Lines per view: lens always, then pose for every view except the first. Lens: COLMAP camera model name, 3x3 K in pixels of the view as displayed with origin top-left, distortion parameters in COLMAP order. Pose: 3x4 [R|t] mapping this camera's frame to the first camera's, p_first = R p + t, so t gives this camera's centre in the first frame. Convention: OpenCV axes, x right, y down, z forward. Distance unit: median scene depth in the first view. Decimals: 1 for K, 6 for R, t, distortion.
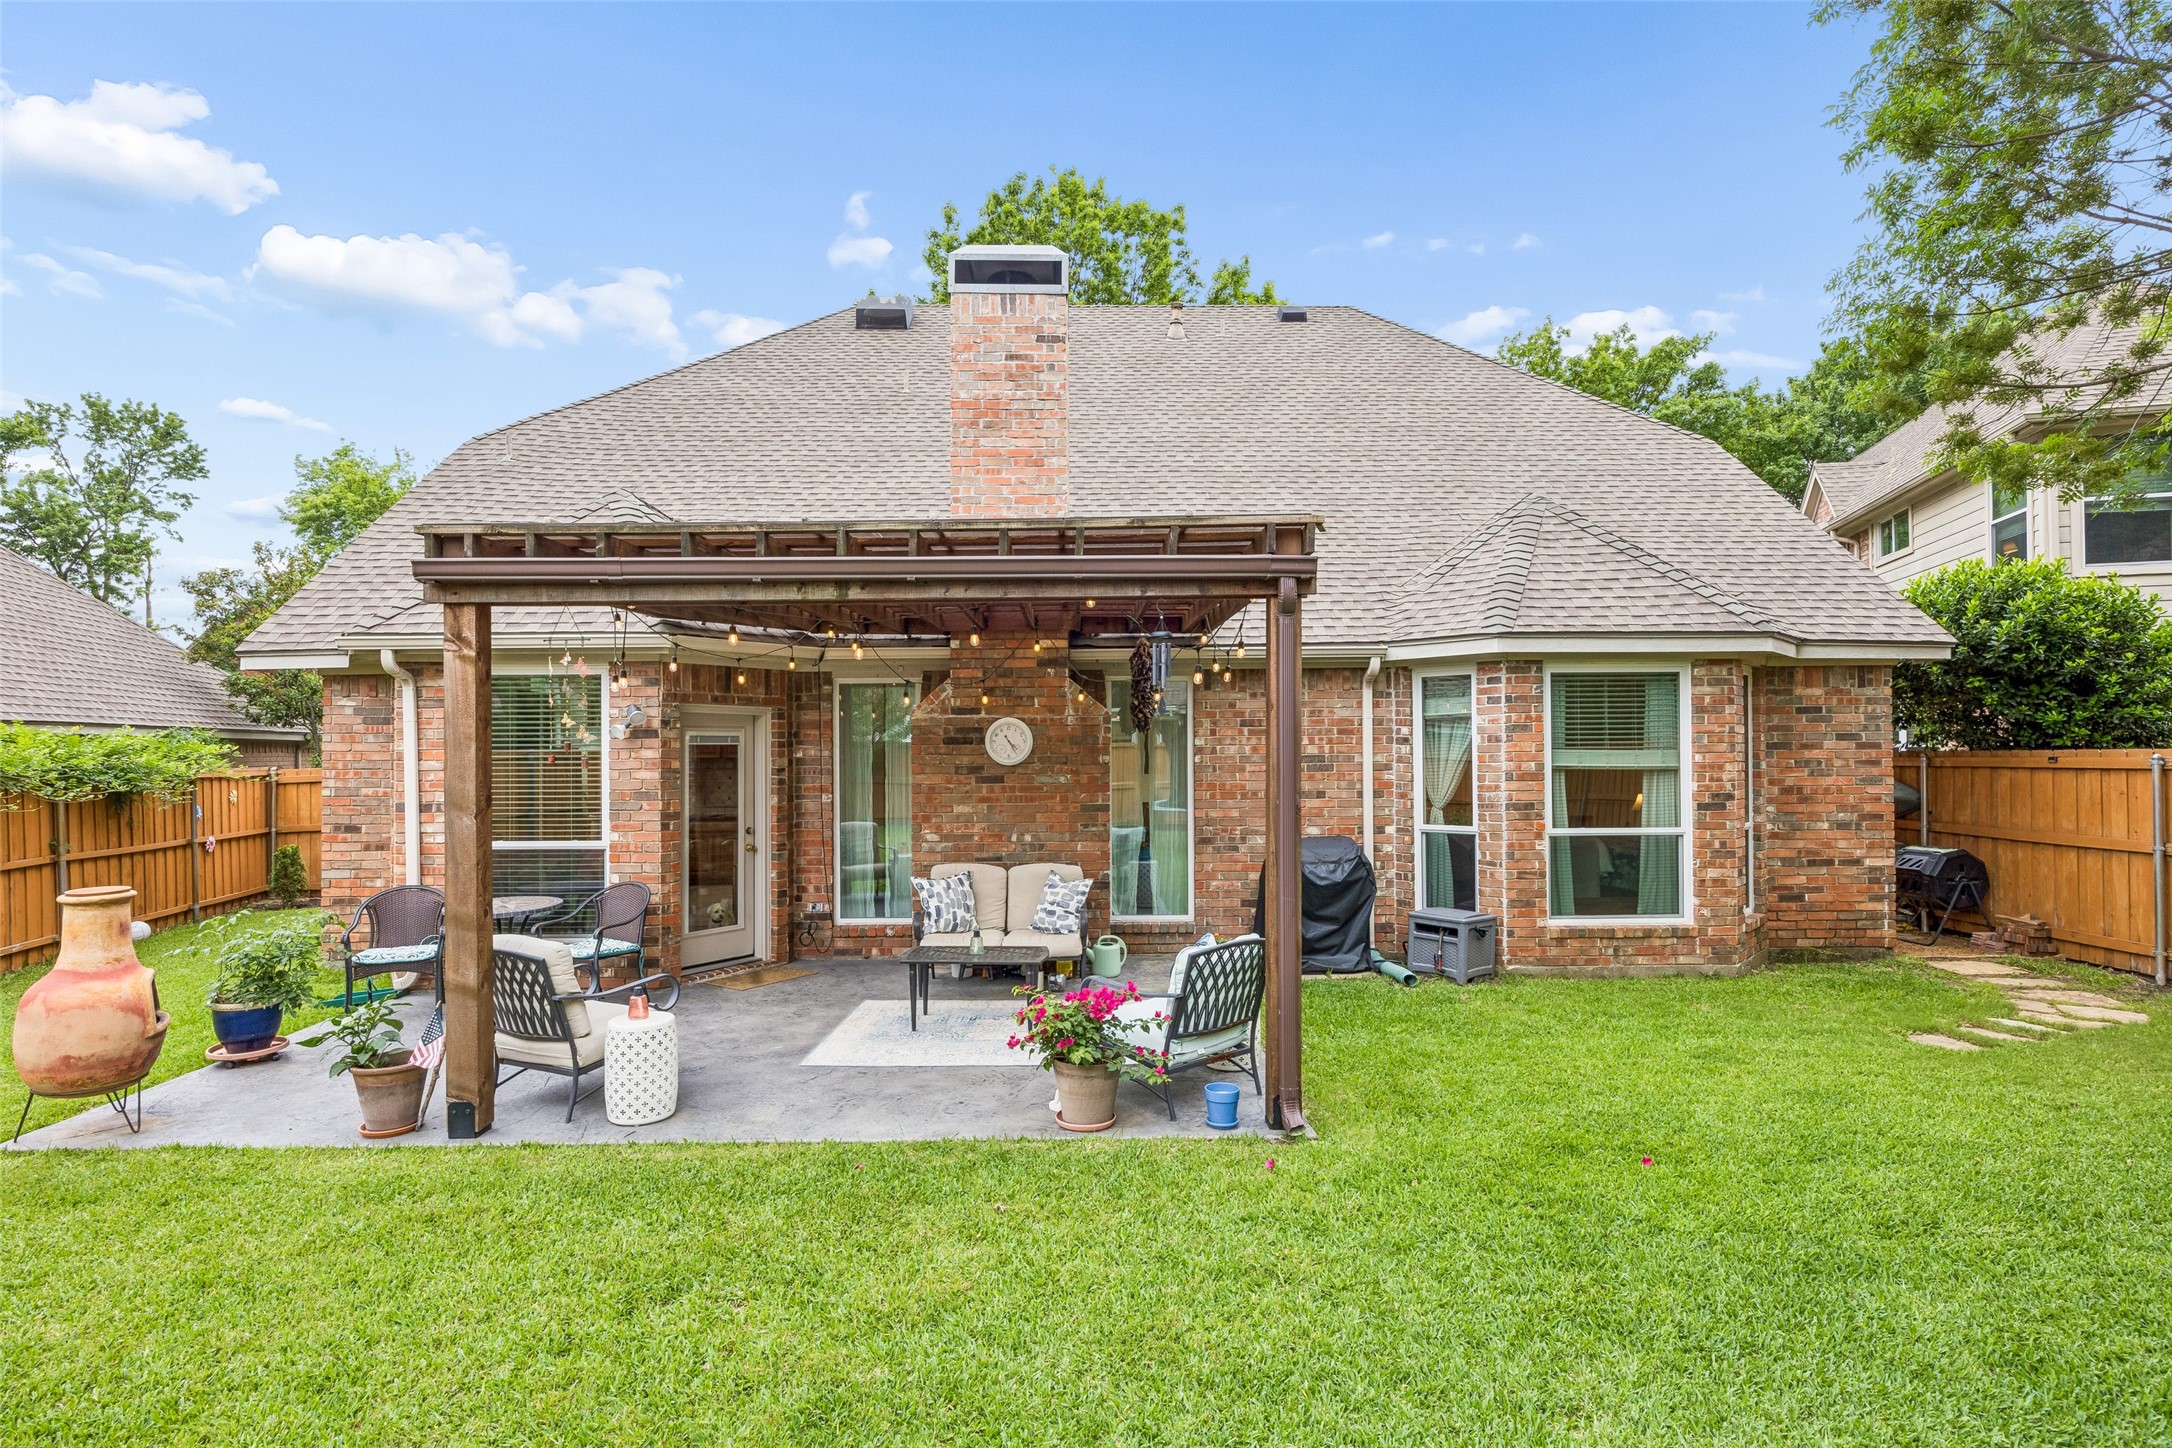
lens RADIAL K [[1128.0, 0, 1084.7], [0, 1128.0, 743.1], [0, 0, 1]] dist [-0.007525, 0.001342]
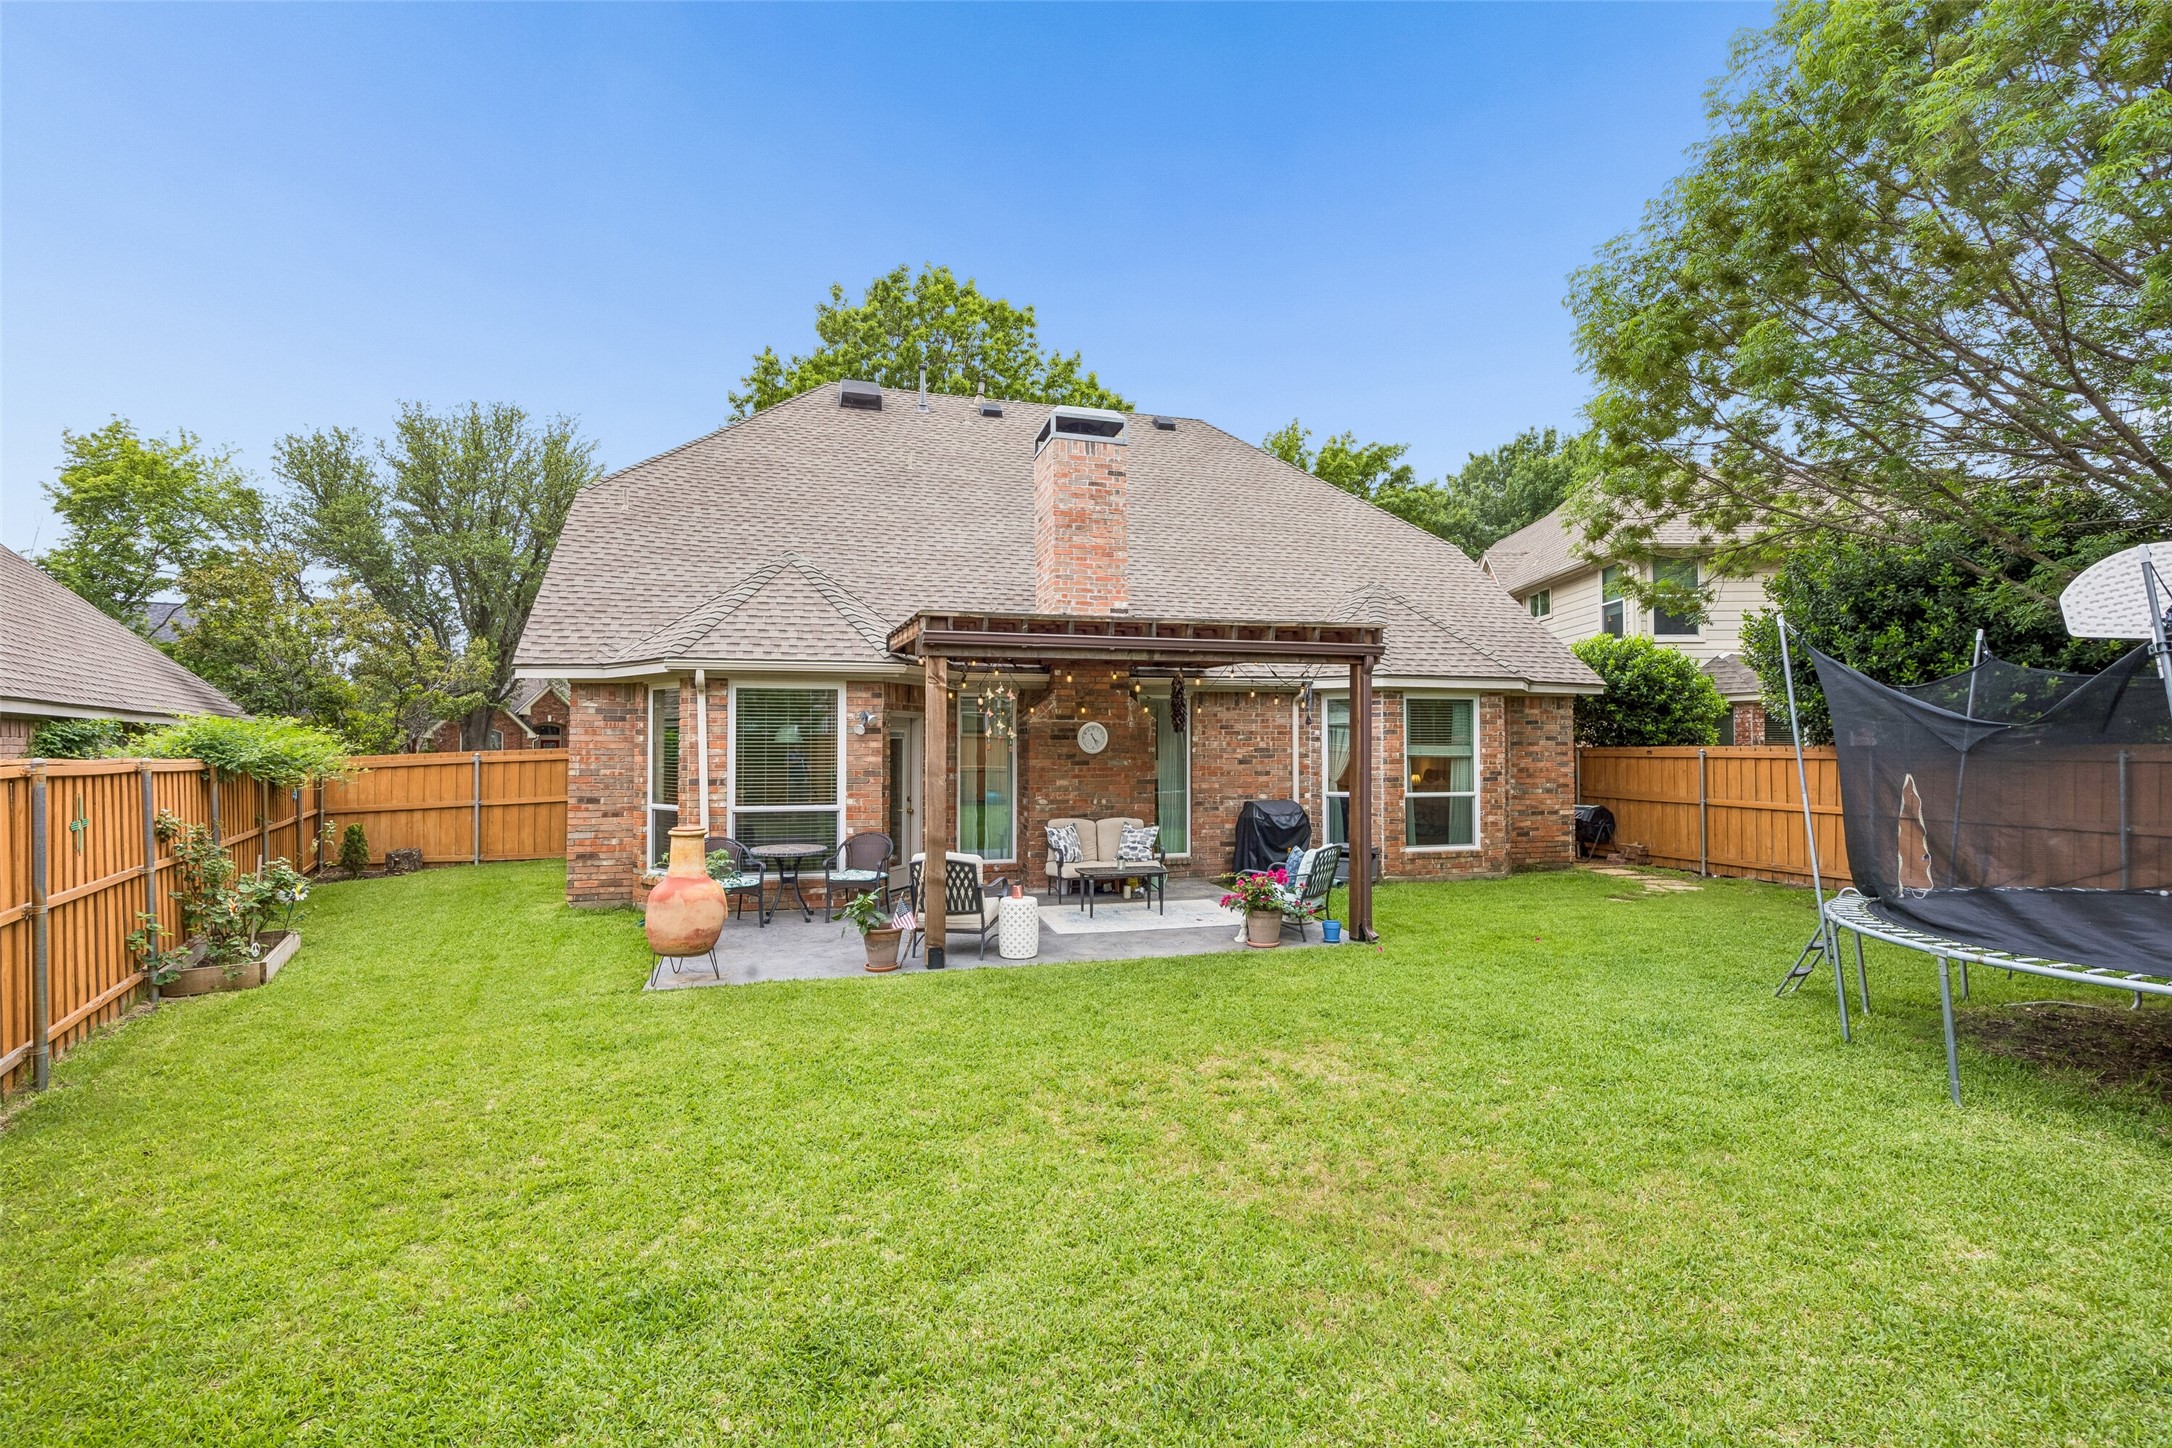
lens RADIAL K [[1059.5, 0, 1087.0], [0, 1059.5, 725.7], [0, 0, 1]] dist [-0.017366, -0.000213]
pose [[0.961743, 0.010283, 0.273761, -0.443552], [-0.007010, 0.999892, -0.012930, 0.000651], [-0.273864, 0.010516, 0.961711, -0.349803]]
